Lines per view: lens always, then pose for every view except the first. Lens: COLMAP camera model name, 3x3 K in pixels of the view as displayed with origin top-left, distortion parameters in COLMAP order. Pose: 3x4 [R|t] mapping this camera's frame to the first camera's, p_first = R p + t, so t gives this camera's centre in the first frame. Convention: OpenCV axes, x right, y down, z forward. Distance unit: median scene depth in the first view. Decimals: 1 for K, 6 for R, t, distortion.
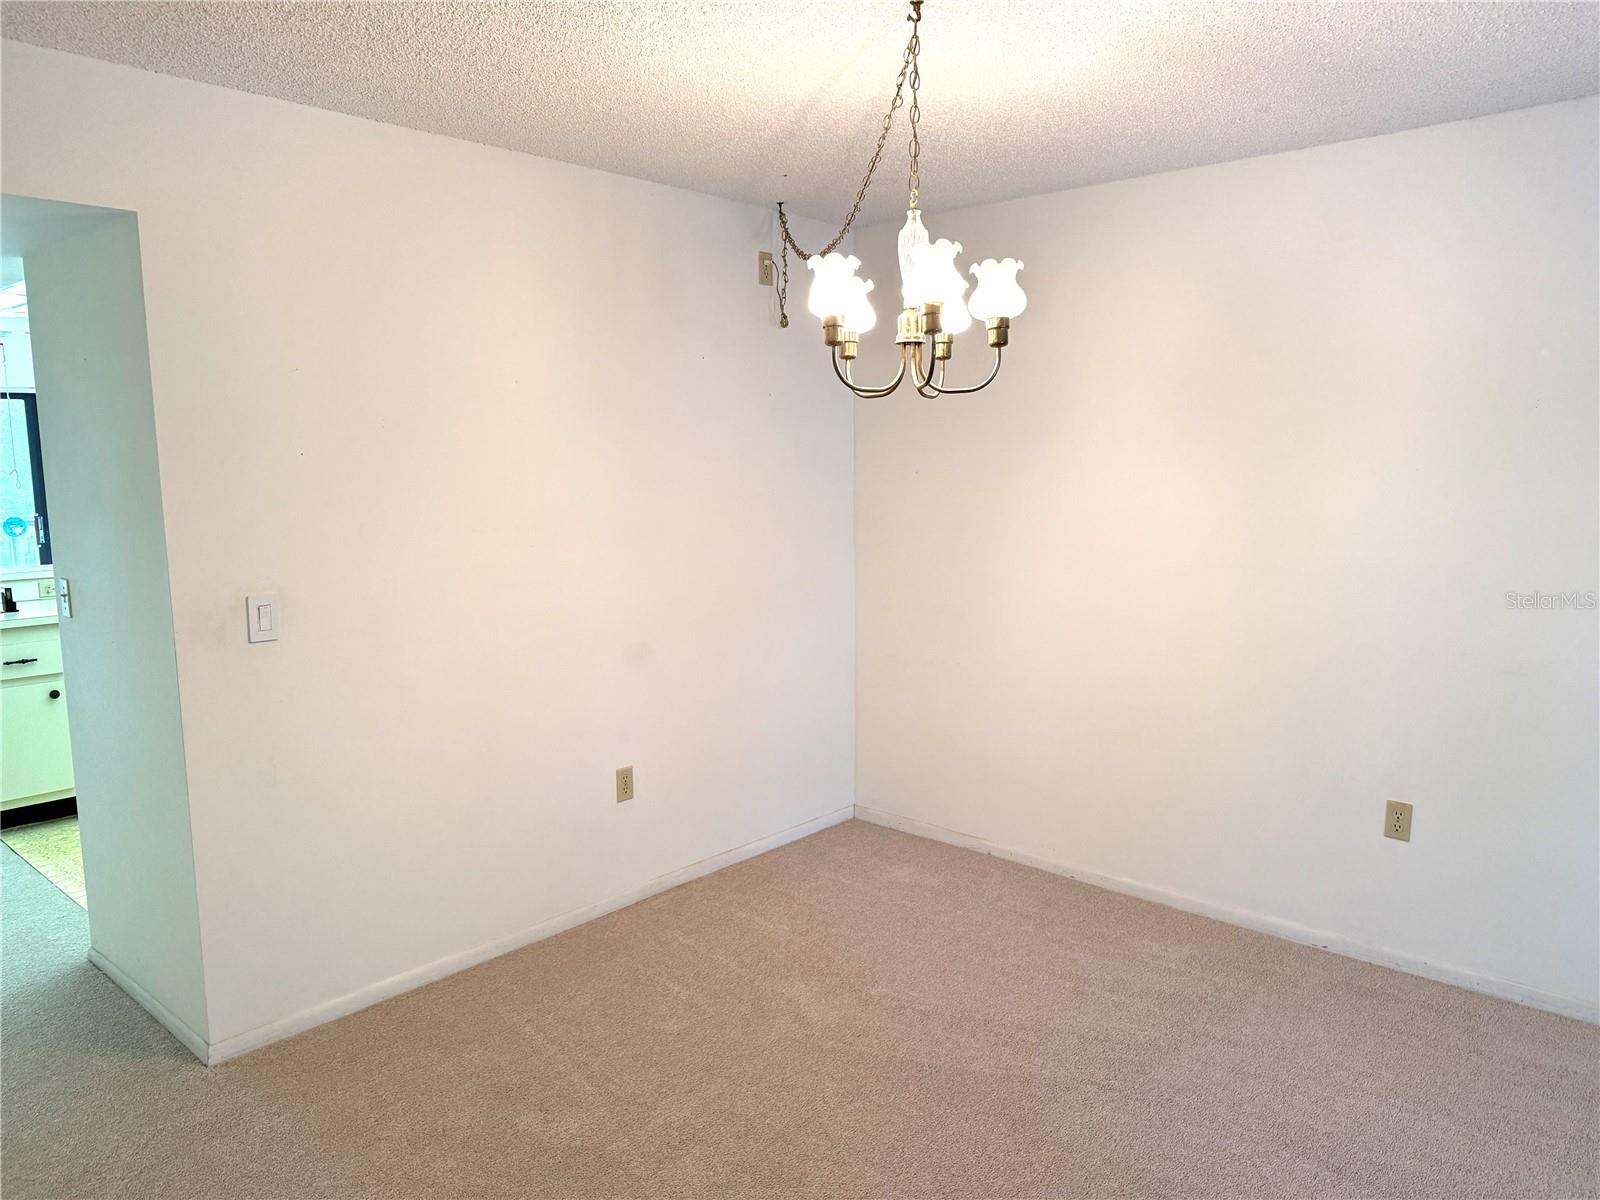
lens RADIAL K [[1125.8, 0, 800.0], [0, 1125.8, 600.0], [0, 0, 1]] dist [0.092980, -0.139088]
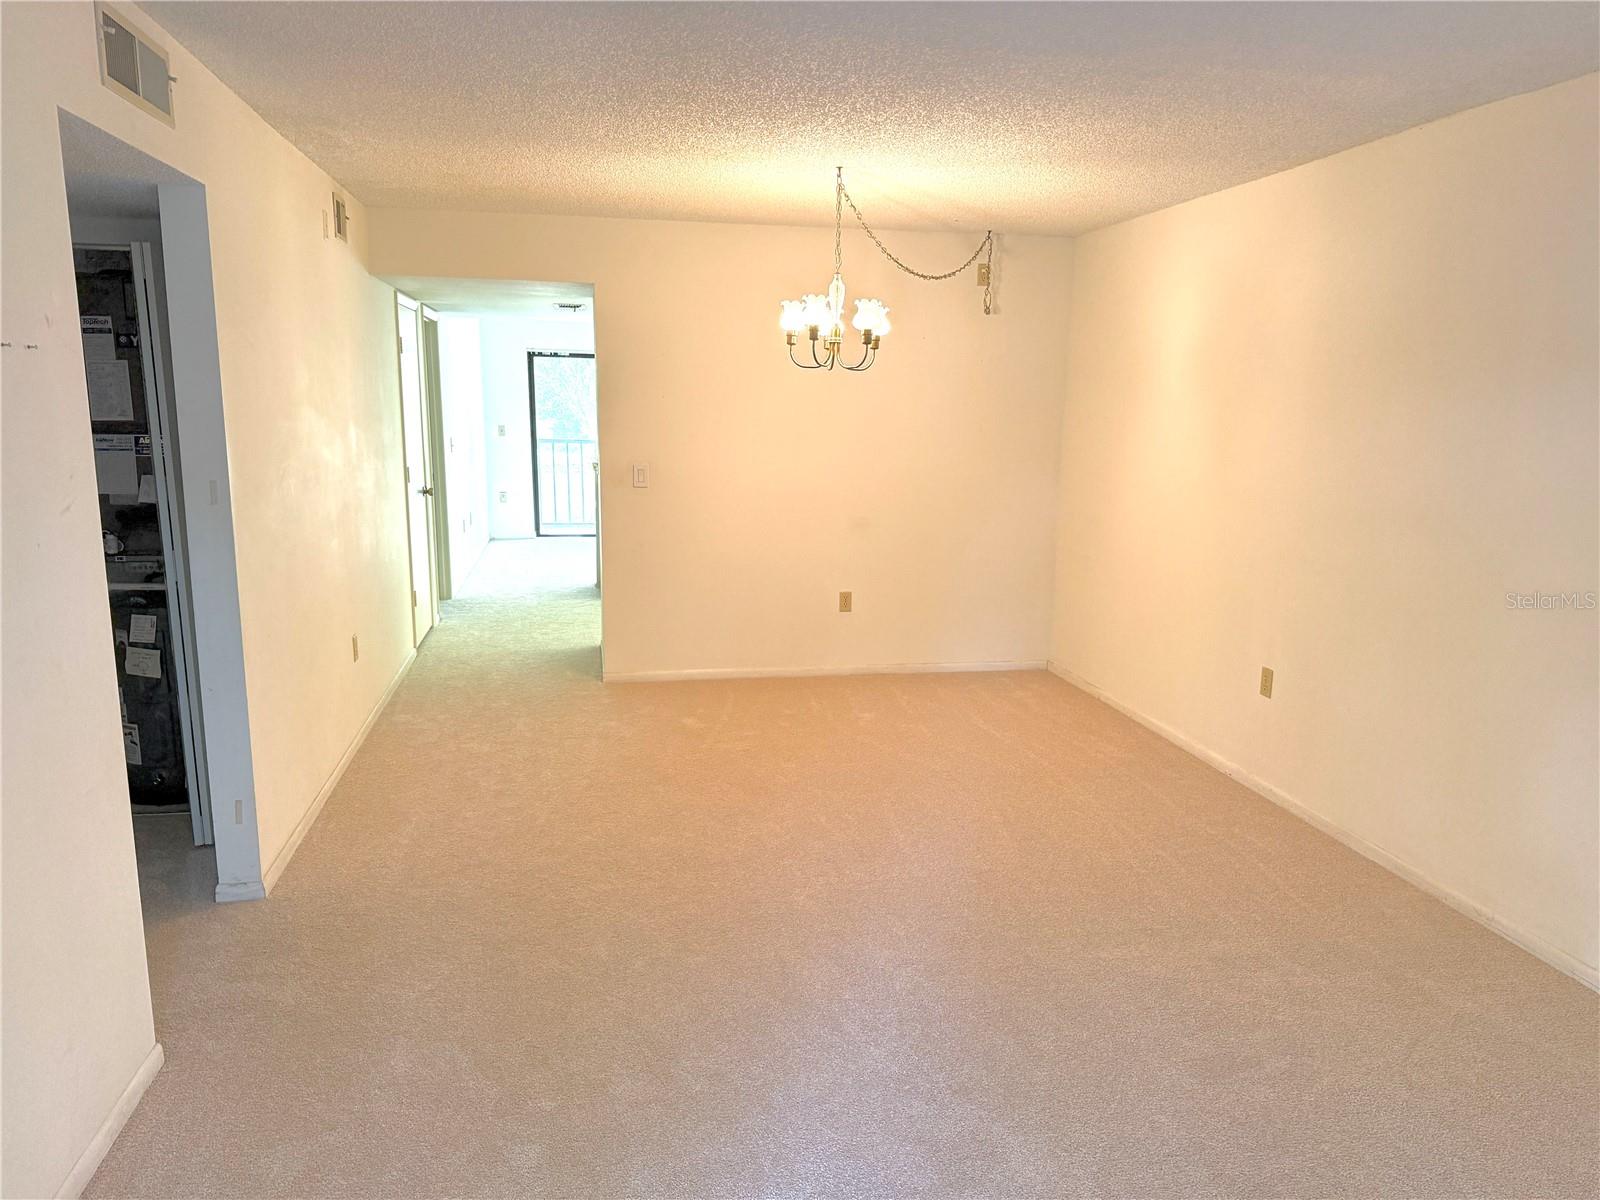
lens RADIAL K [[1125.8, 0, 800.0], [0, 1125.8, 600.0], [0, 0, 1]] dist [0.092980, -0.139088]
pose [[0.792527, 0.122151, -0.597478, 0.786514], [-0.098889, 0.992509, 0.071741, 0.048906], [0.601766, 0.002228, 0.798670, -0.364630]]
